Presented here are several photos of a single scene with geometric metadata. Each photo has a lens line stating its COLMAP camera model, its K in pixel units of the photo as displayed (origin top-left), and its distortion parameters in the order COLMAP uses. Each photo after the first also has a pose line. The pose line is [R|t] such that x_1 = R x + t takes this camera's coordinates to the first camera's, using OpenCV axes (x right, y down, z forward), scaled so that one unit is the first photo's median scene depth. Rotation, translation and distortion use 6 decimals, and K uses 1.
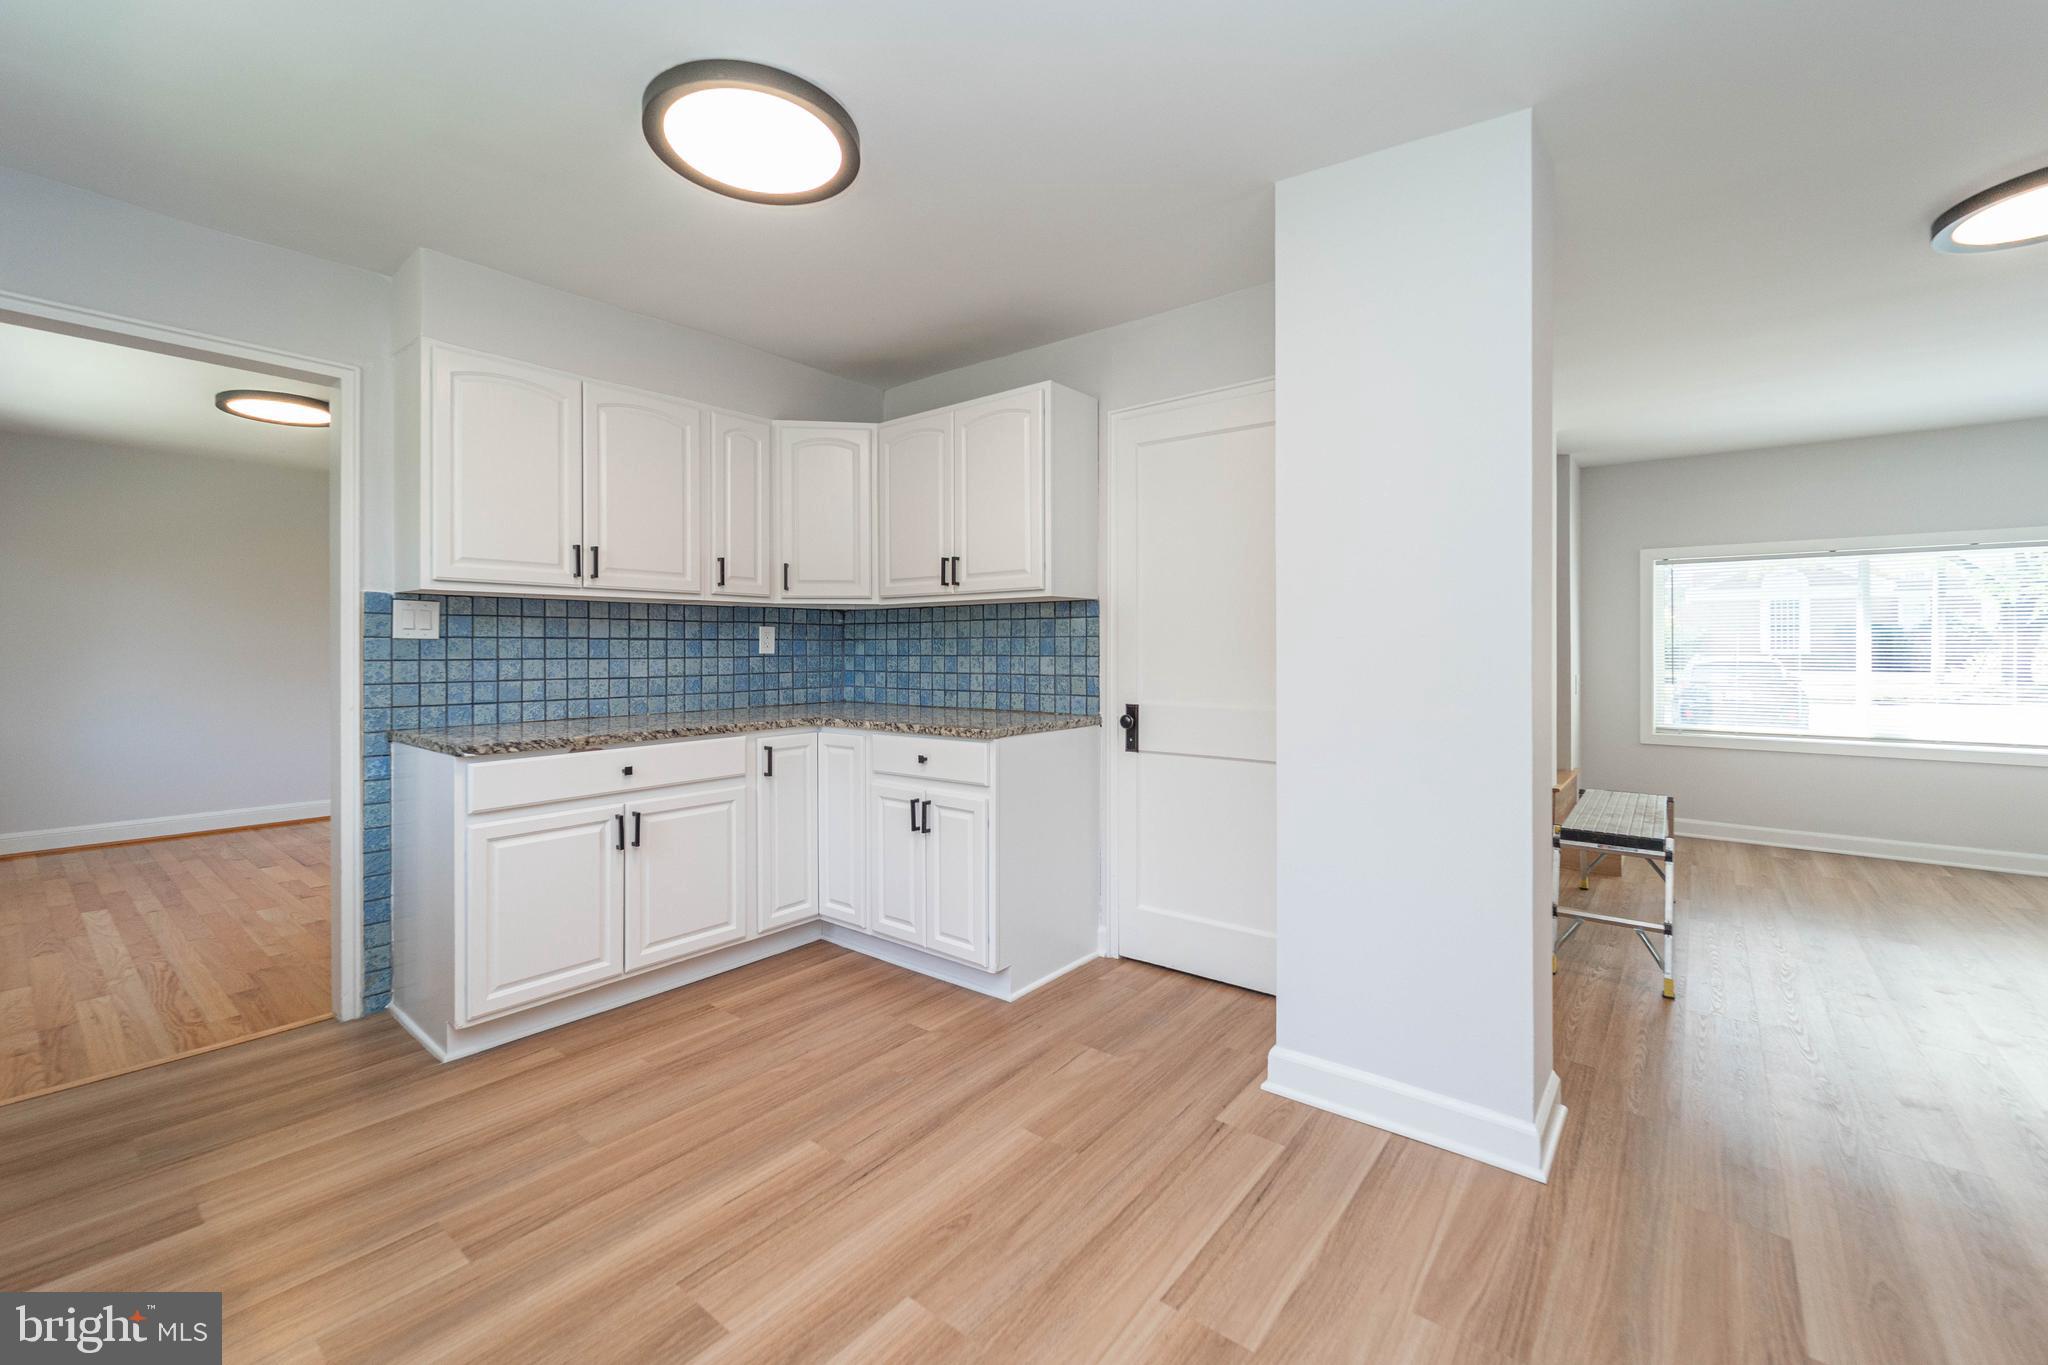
lens RADIAL K [[821.2, 0, 1013.6], [0, 821.2, 650.3], [0, 0, 1]] dist [0.000326, -0.002587]
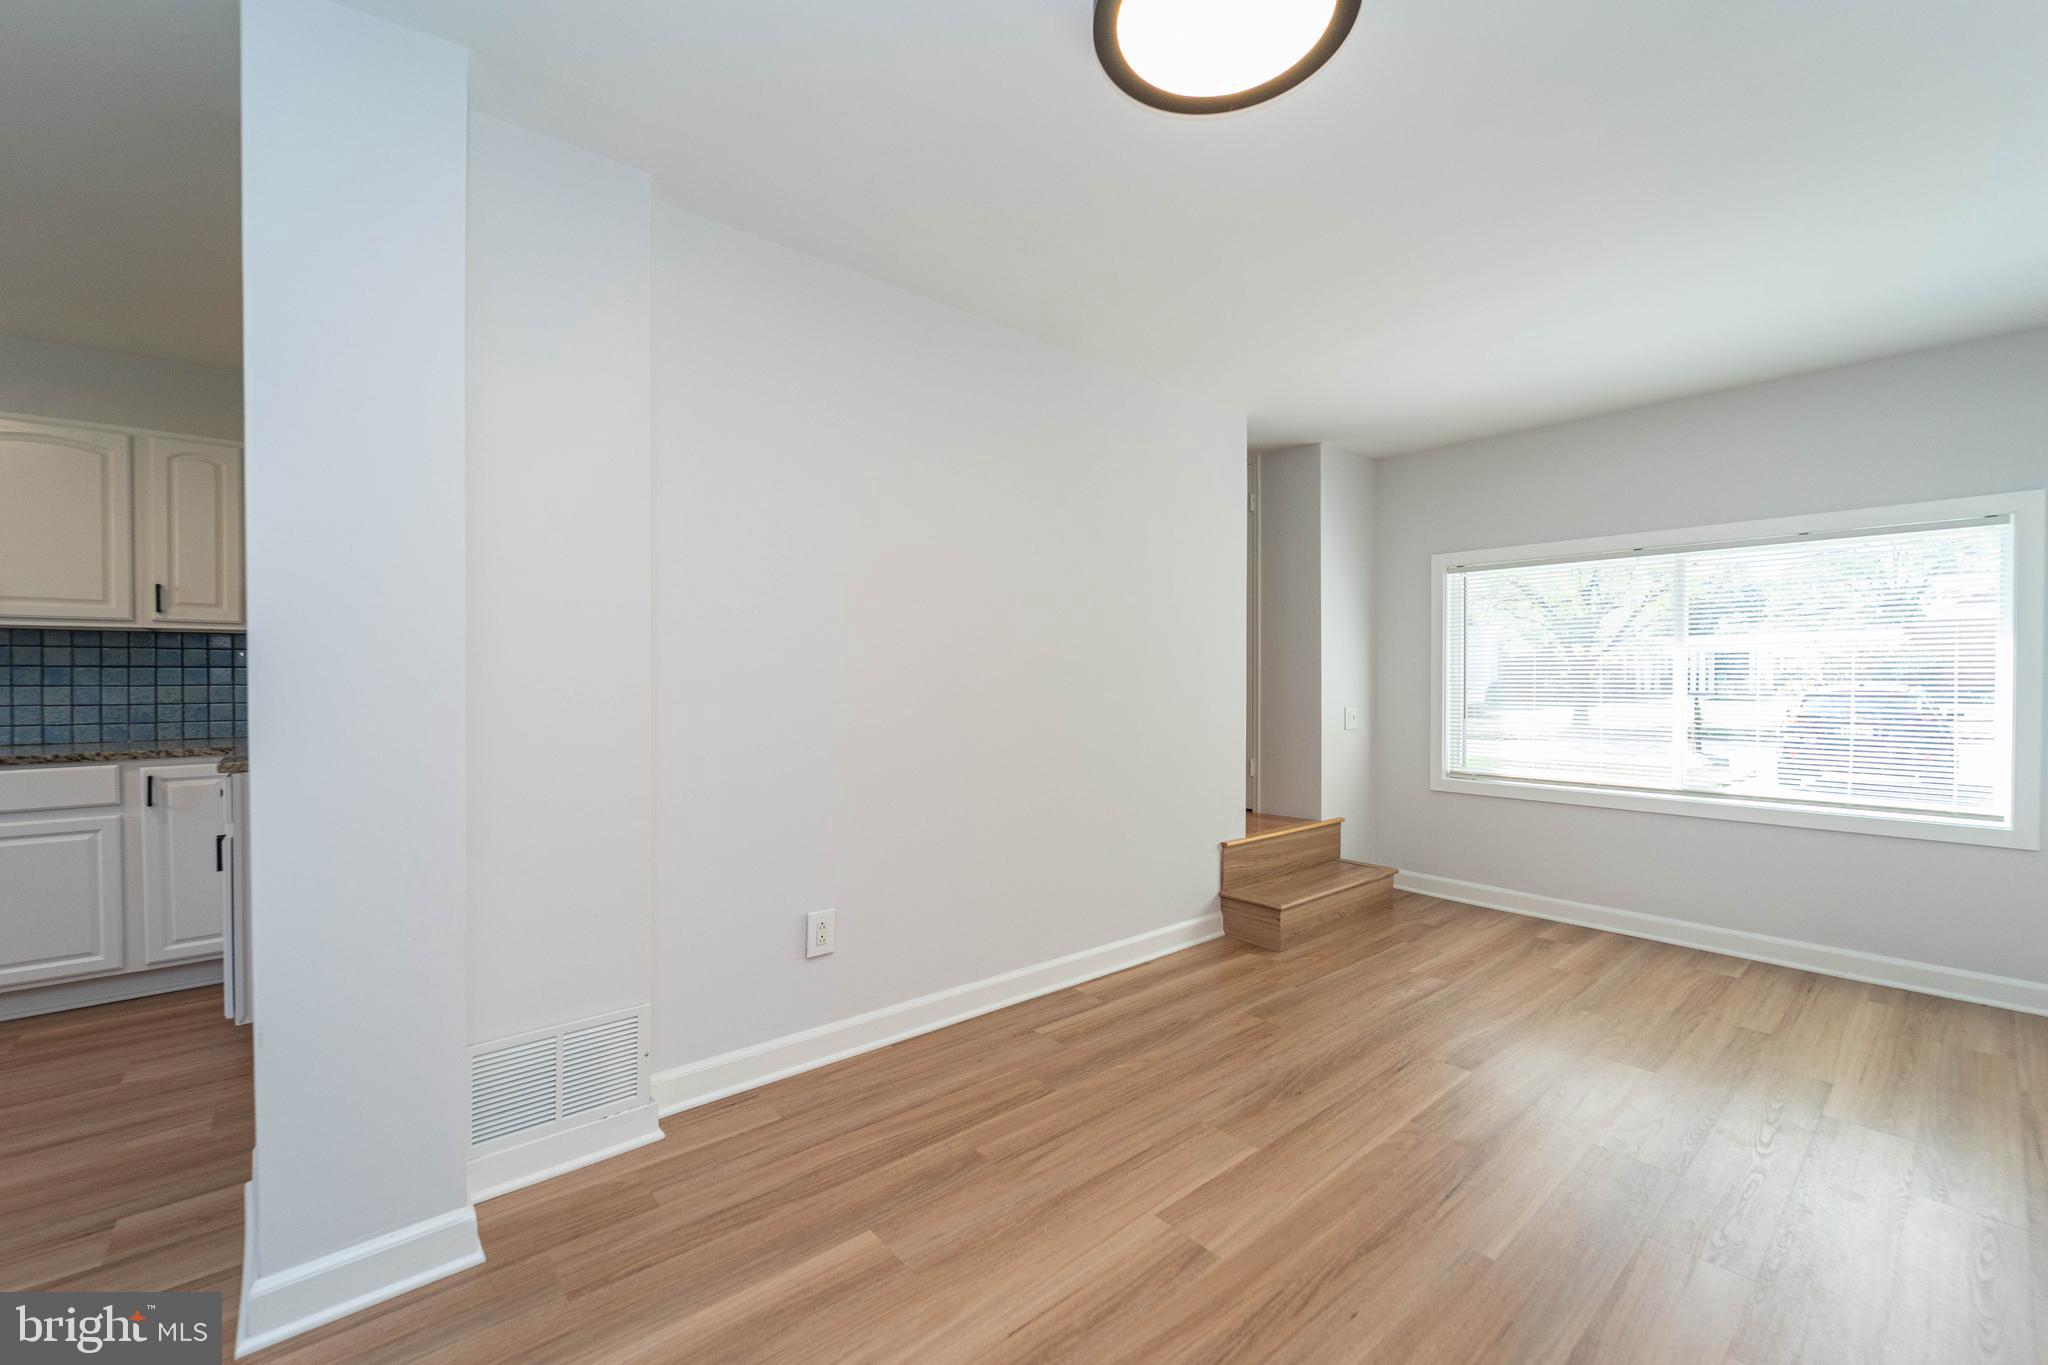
lens RADIAL K [[821.2, 0, 1009.0], [0, 821.2, 688.2], [0, 0, 1]] dist [0.000326, -0.002587]
pose [[0.984973, 0.002367, -0.172694, 0.884933], [-0.000354, 0.999932, 0.011689, 0.000889], [0.172710, -0.011453, 0.984906, 0.218261]]
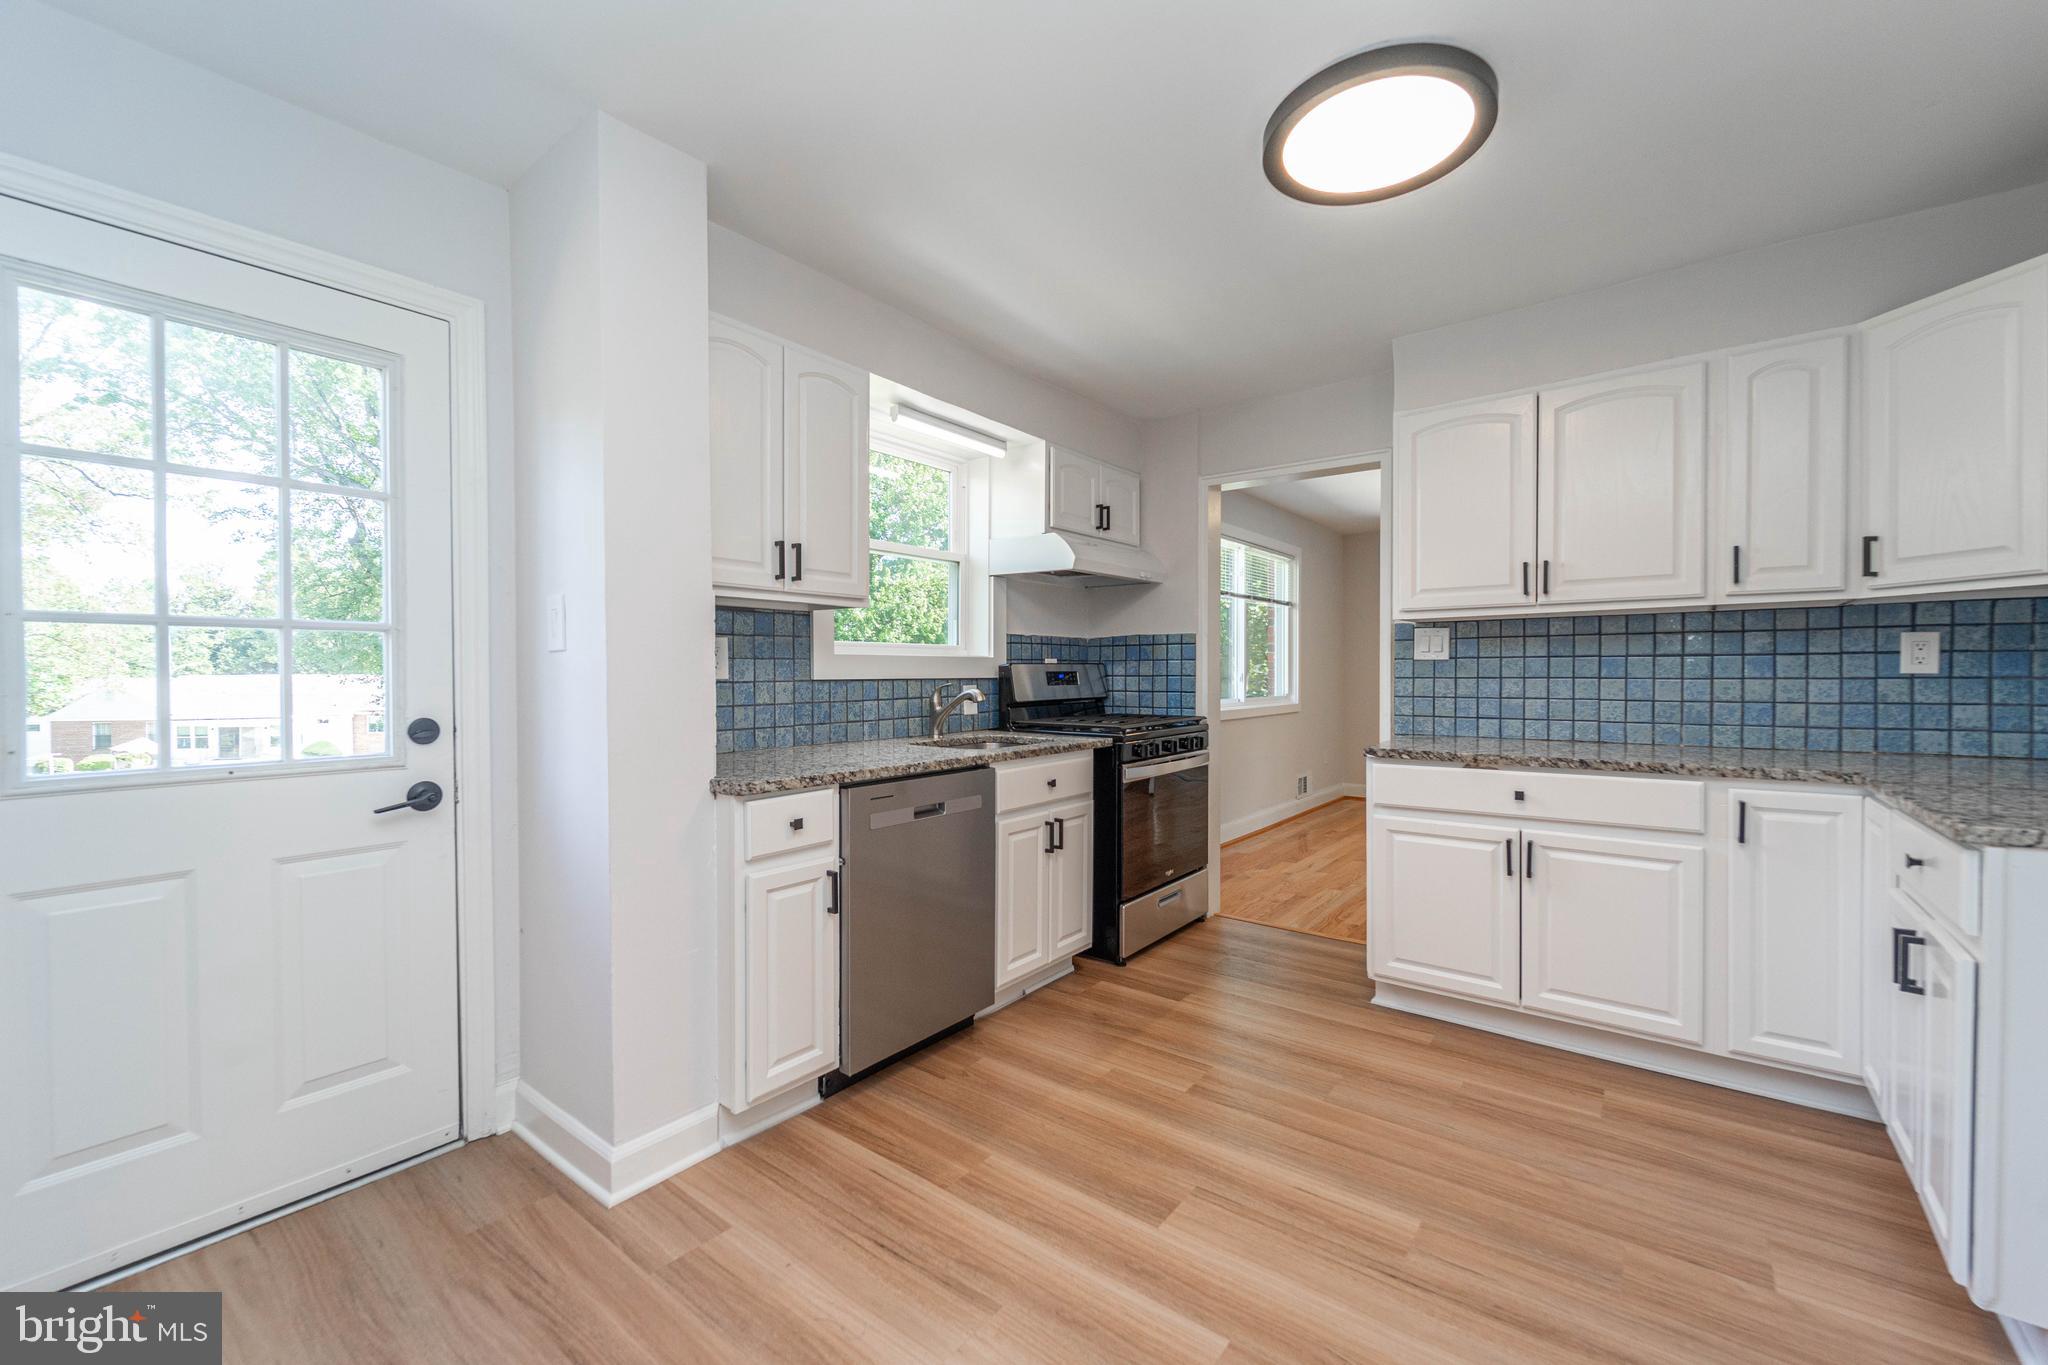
lens RADIAL K [[821.2, 0, 1066.3], [0, 821.2, 683.5], [0, 0, 1]] dist [0.000326, -0.002587]
pose [[0.052553, 0.016704, -0.998478, 0.394550], [0.002765, 0.999854, 0.016873, -0.000988], [0.998614, -0.003647, 0.052499, 0.369462]]
